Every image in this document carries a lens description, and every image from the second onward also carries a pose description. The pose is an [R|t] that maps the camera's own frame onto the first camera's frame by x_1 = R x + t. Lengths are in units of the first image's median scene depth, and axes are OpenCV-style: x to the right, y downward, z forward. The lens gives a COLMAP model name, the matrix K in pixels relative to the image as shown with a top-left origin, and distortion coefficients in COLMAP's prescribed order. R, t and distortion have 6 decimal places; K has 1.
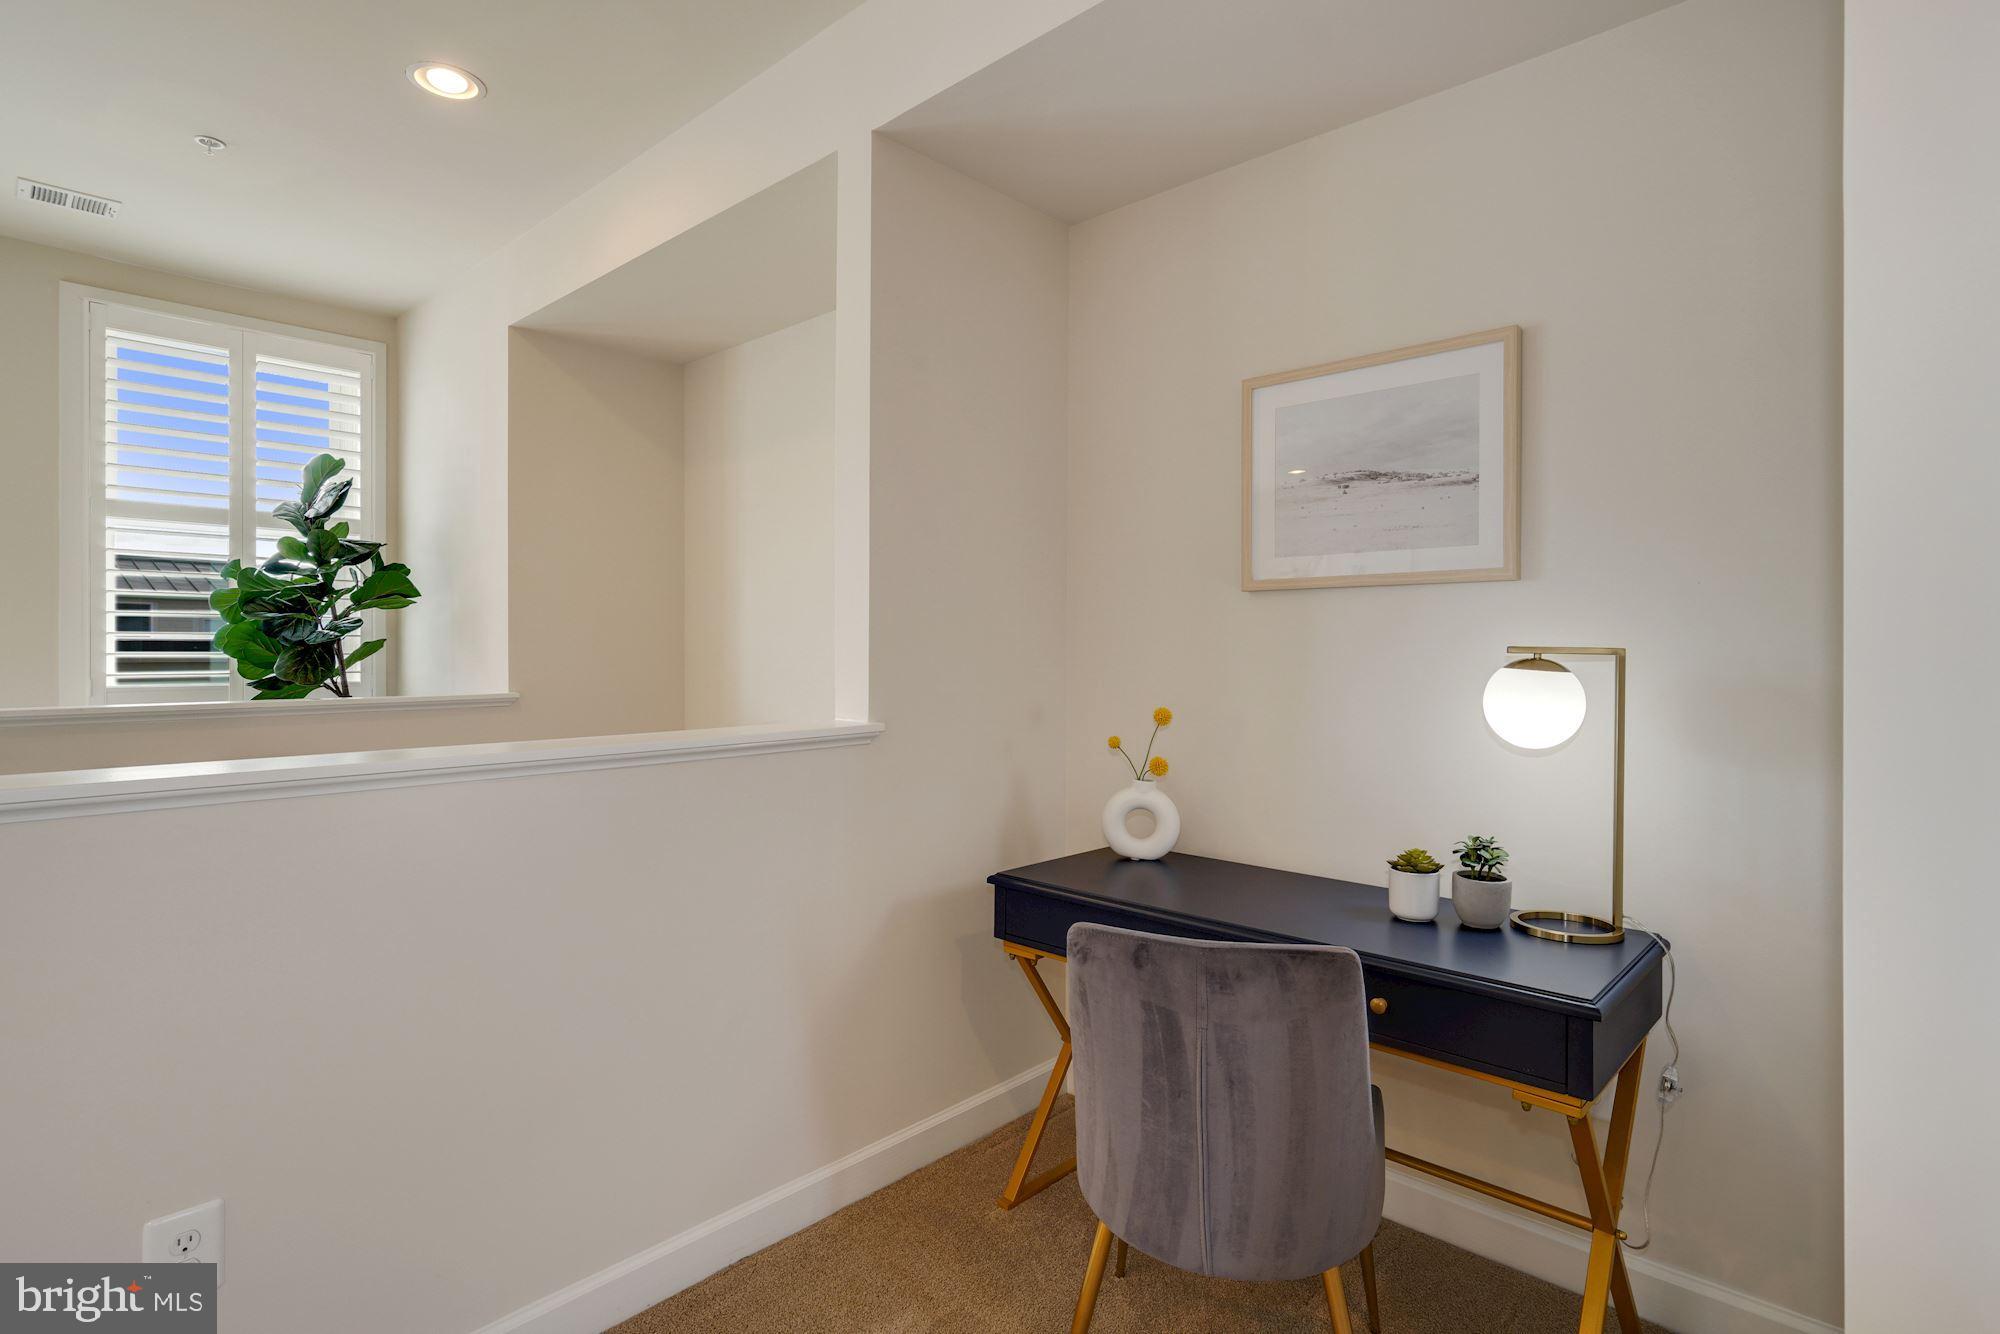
lens RADIAL K [[975.4, 0, 1000.0], [0, 975.4, 667.0], [0, 0, 1]] dist [0.000755, 0.000436]
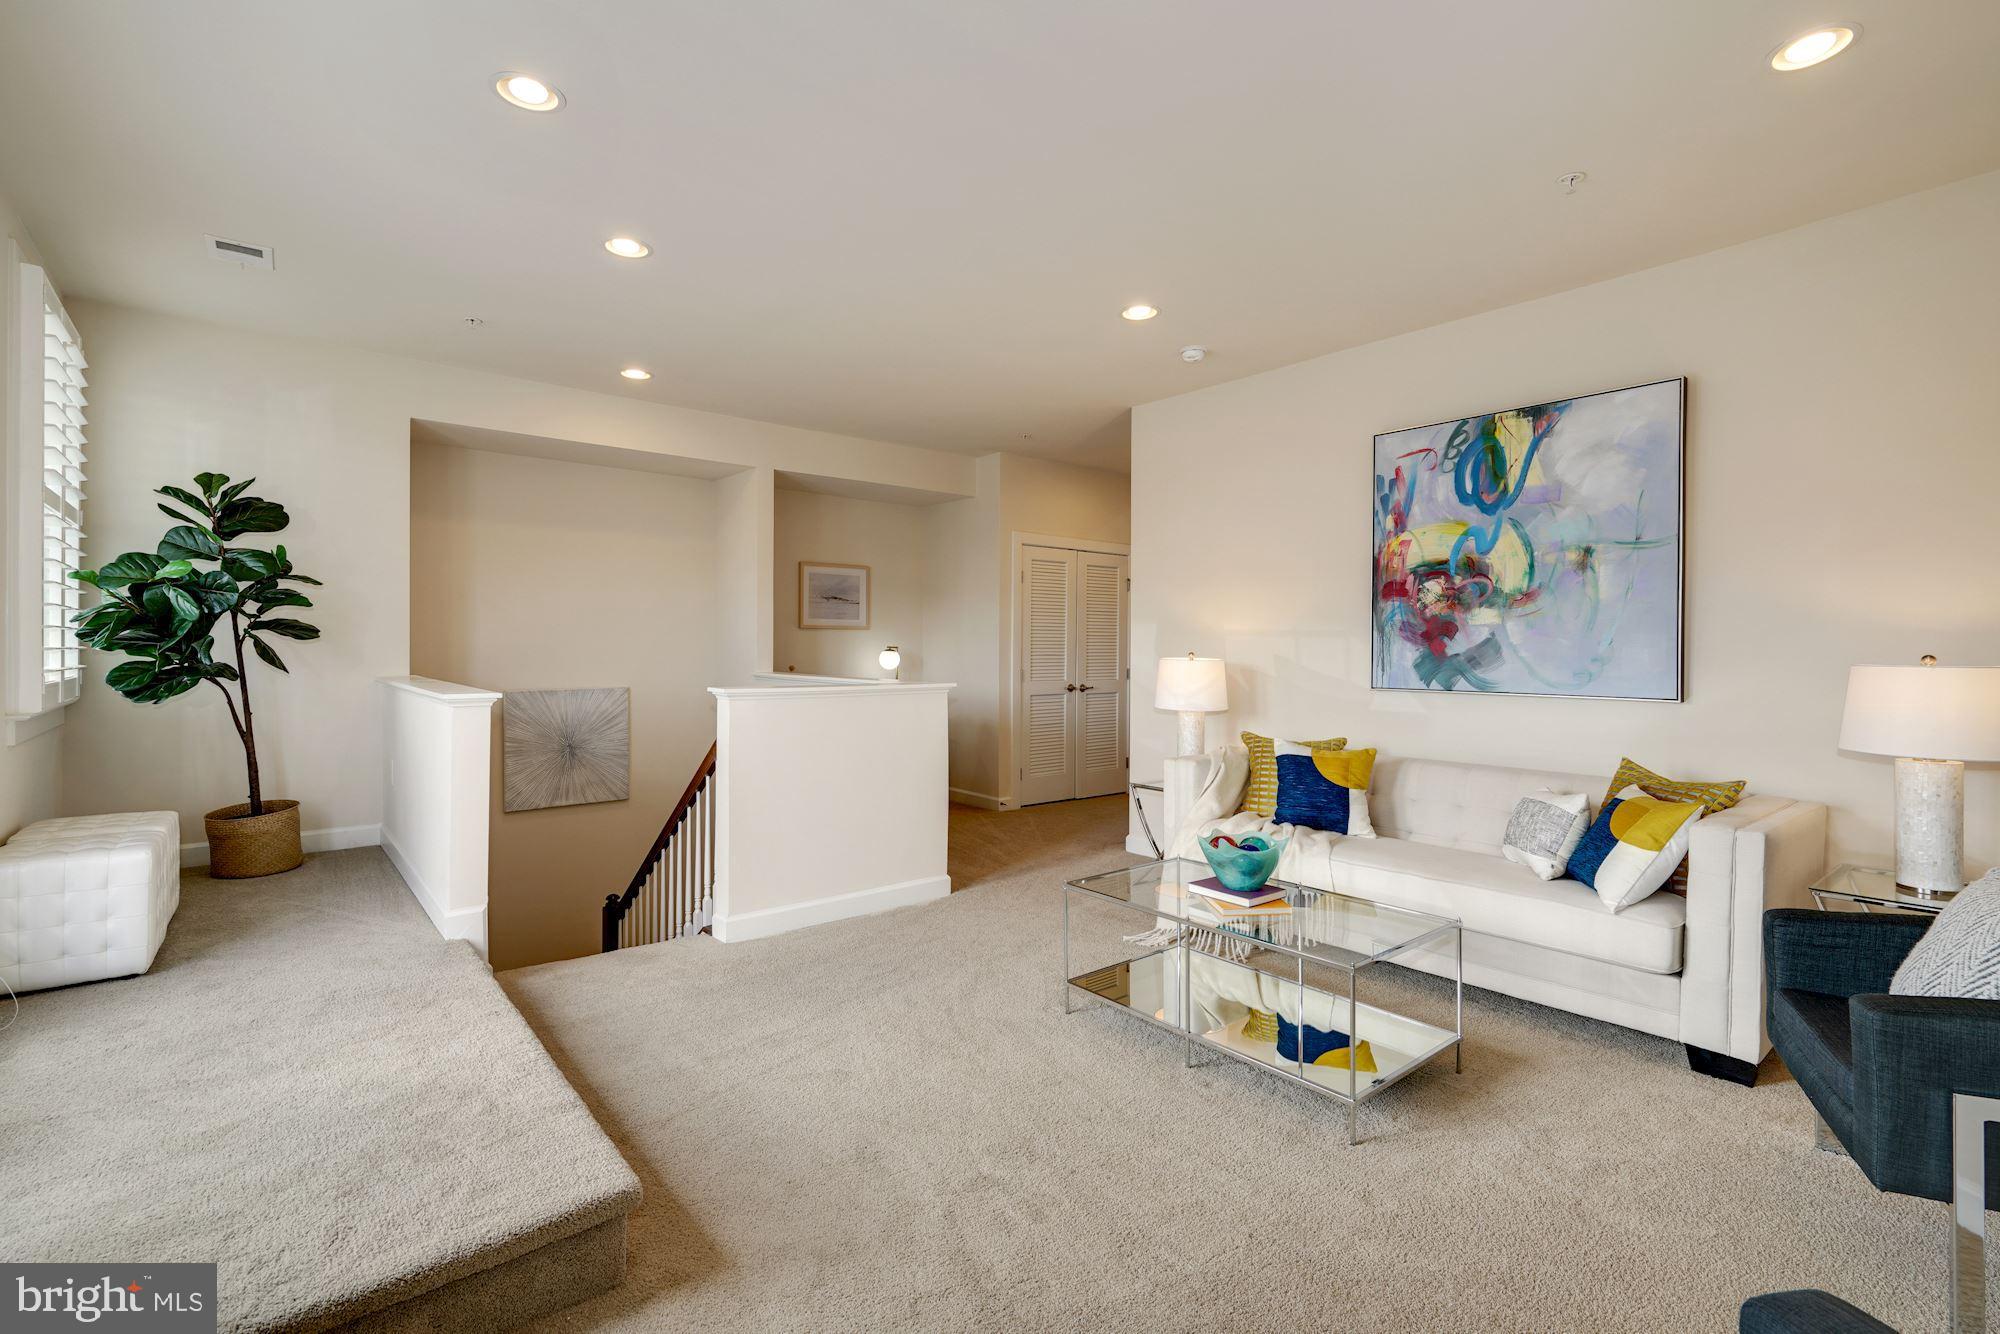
lens RADIAL K [[942.9, 0, 1000.0], [0, 942.9, 667.0], [0, 0, 1]] dist [-0.002059, -0.000362]
pose [[0.122623, -0.023339, 0.992179, -2.996764], [0.016978, 0.999626, 0.021416, -0.008463], [-0.992308, 0.014219, 0.122974, -0.008726]]
